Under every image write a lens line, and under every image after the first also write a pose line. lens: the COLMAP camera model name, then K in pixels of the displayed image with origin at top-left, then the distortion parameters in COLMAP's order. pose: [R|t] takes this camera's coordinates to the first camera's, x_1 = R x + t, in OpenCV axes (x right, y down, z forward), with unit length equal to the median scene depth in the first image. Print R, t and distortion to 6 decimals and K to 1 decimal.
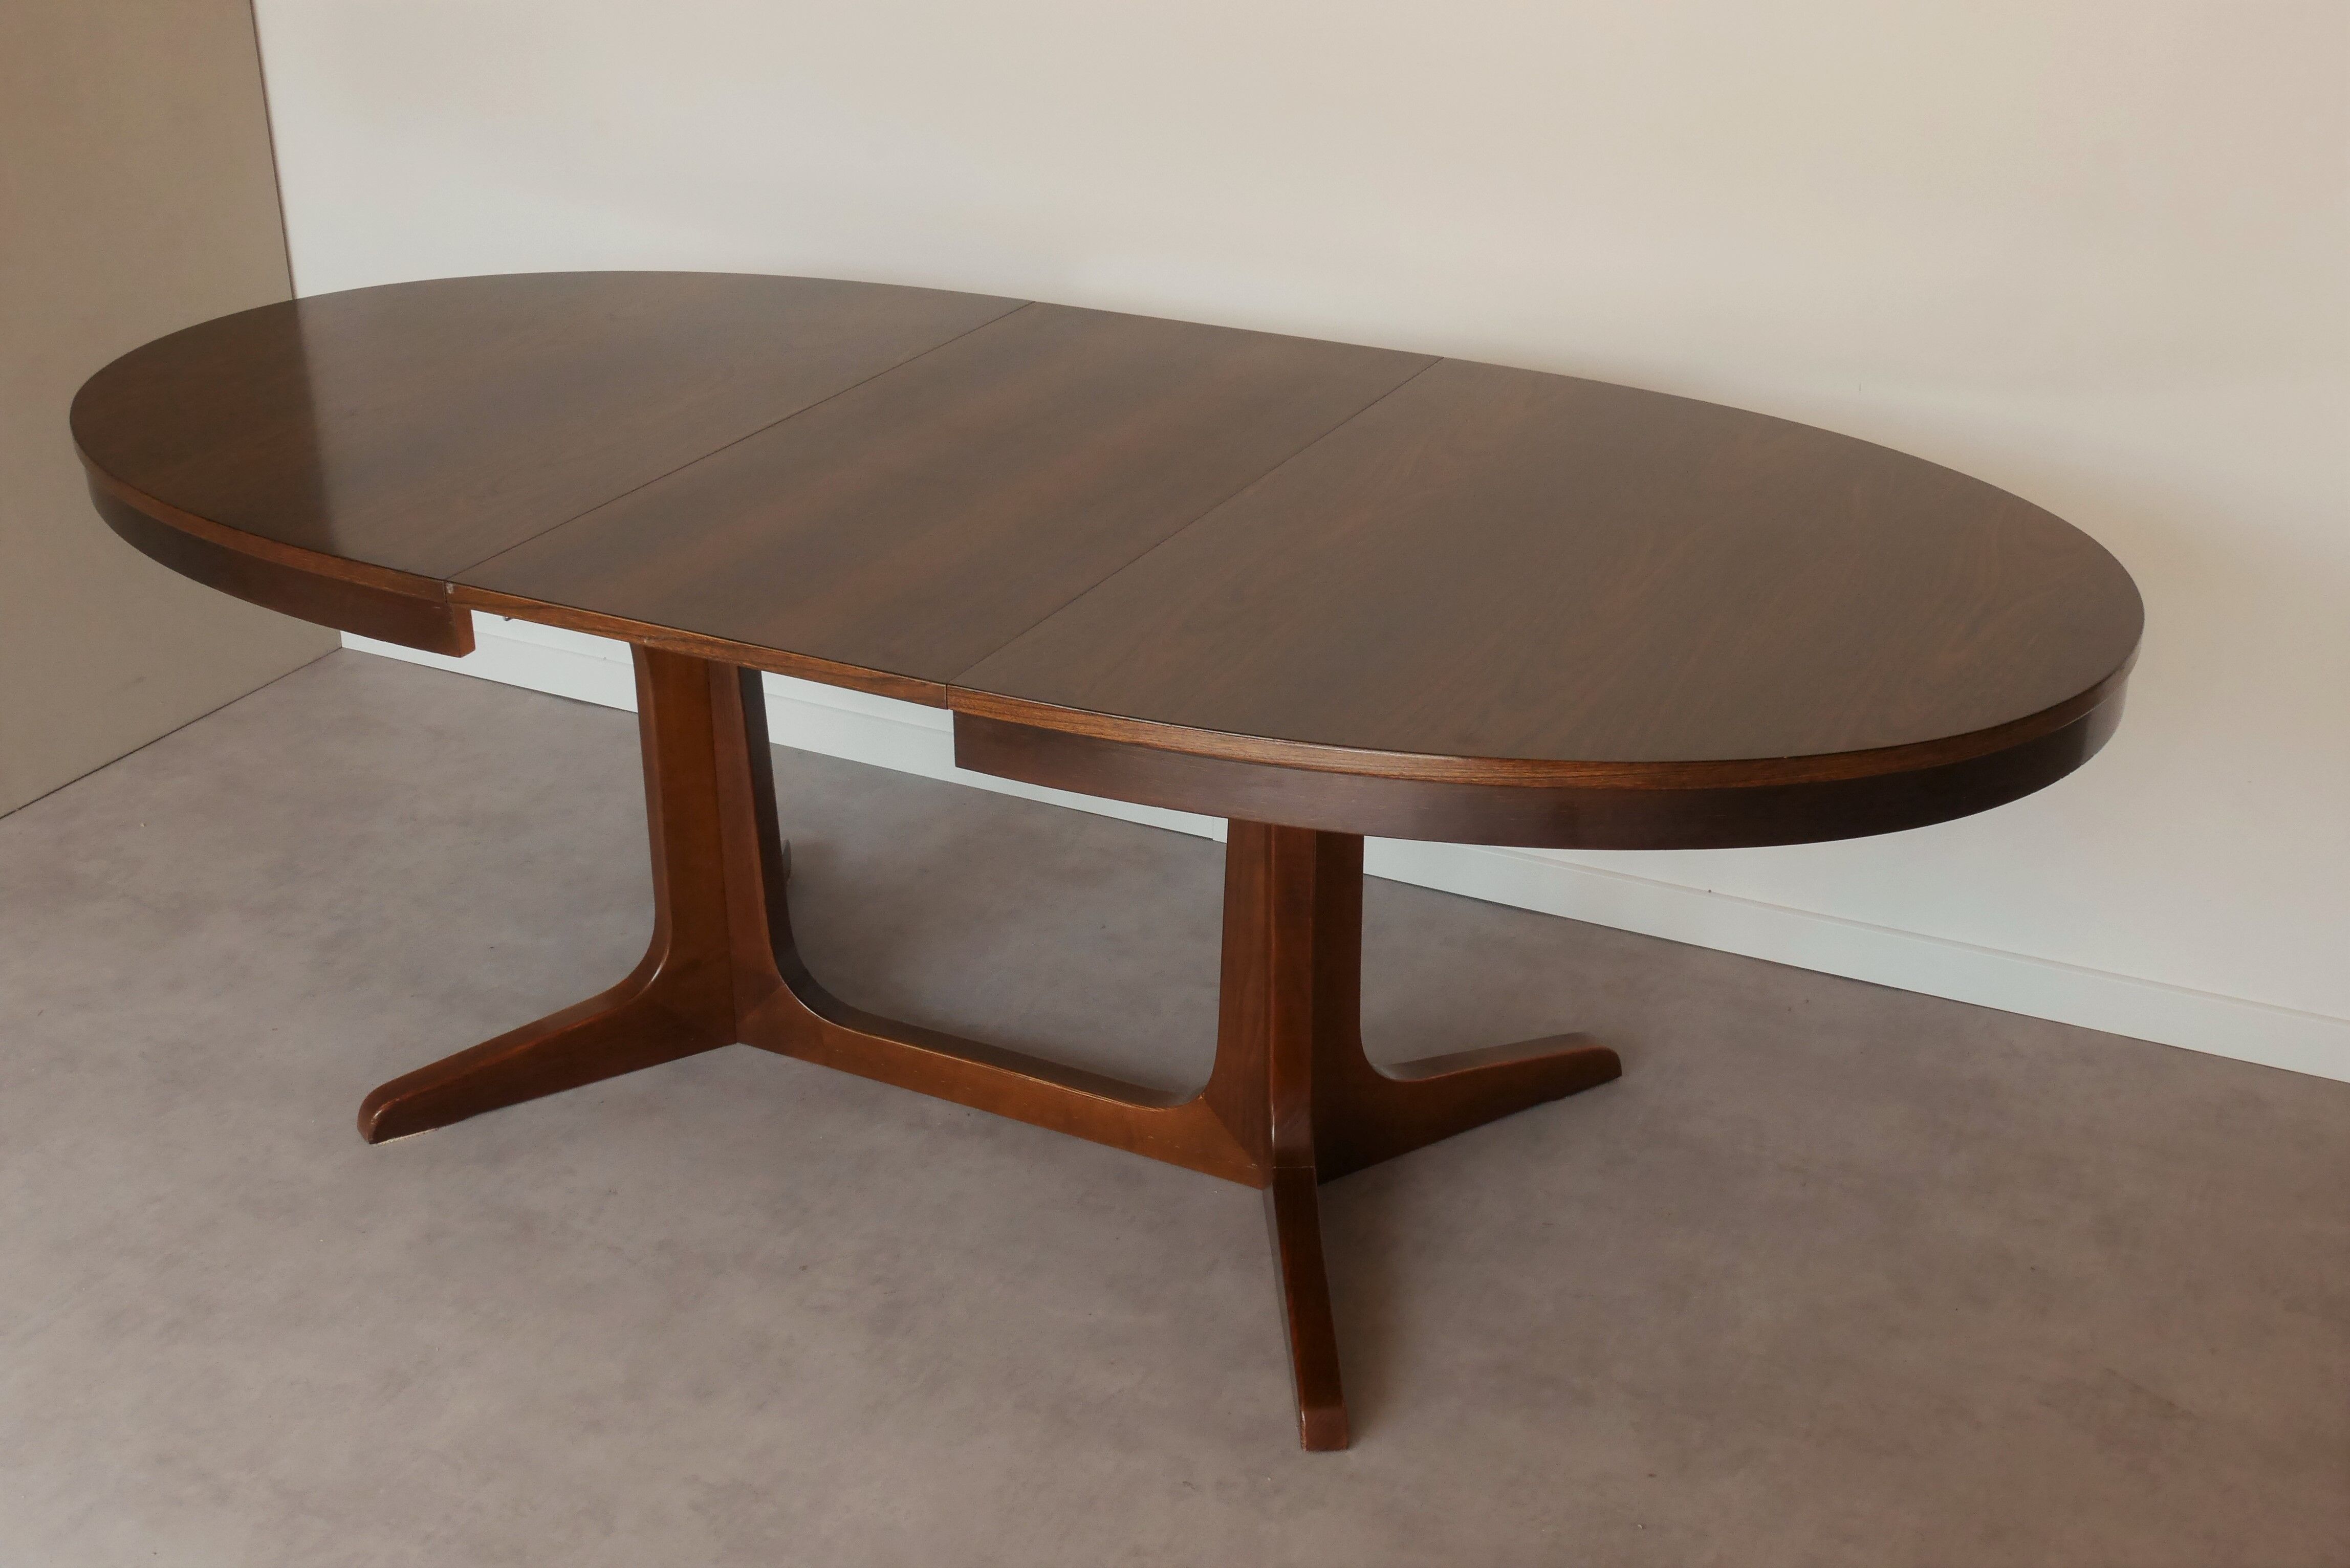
lens RADIAL K [[2887.8, 0, 1154.7], [0, 2887.8, 764.0], [0, 0, 1]] dist [0.015027, 0.000000]
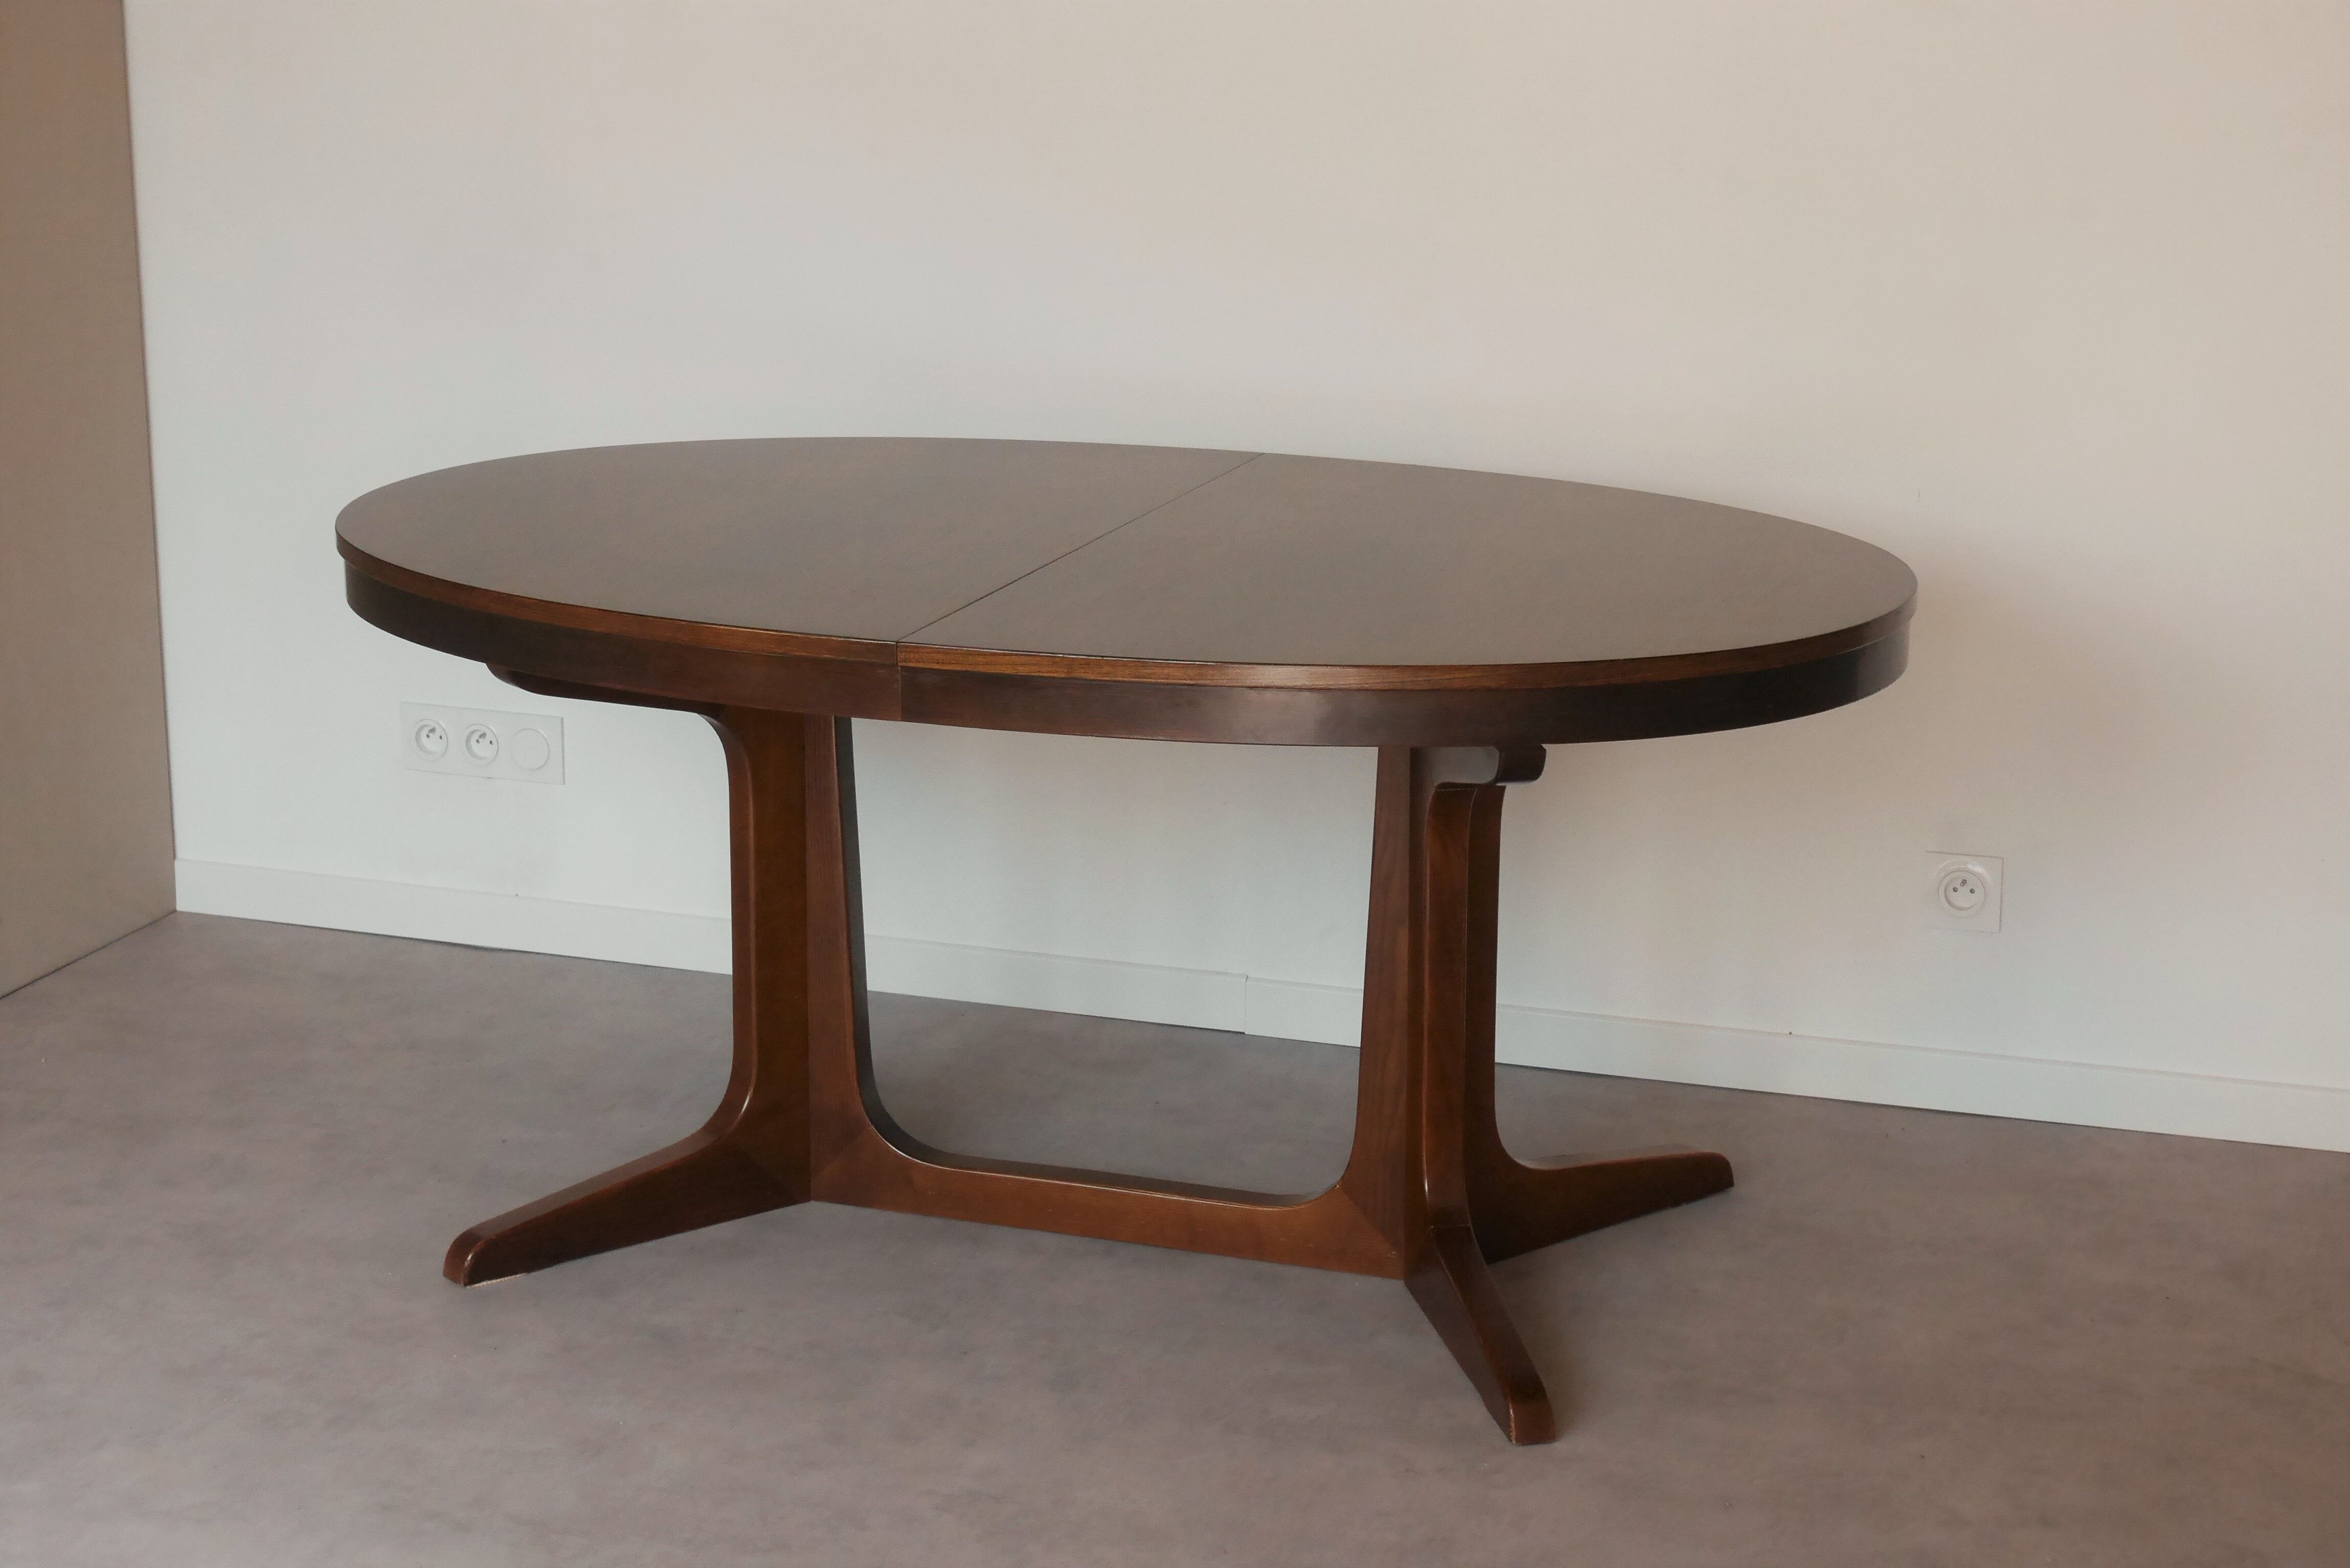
lens RADIAL K [[4646.9, 0, 1185.0], [0, 4646.9, 791.8], [0, 0, 1]] dist [0.104295, 0.000000]
pose [[0.988870, -0.023600, 0.146901, -0.273607], [0.049404, 0.983403, -0.174580, 0.265177], [-0.140343, 0.179894, 0.973623, -0.581438]]
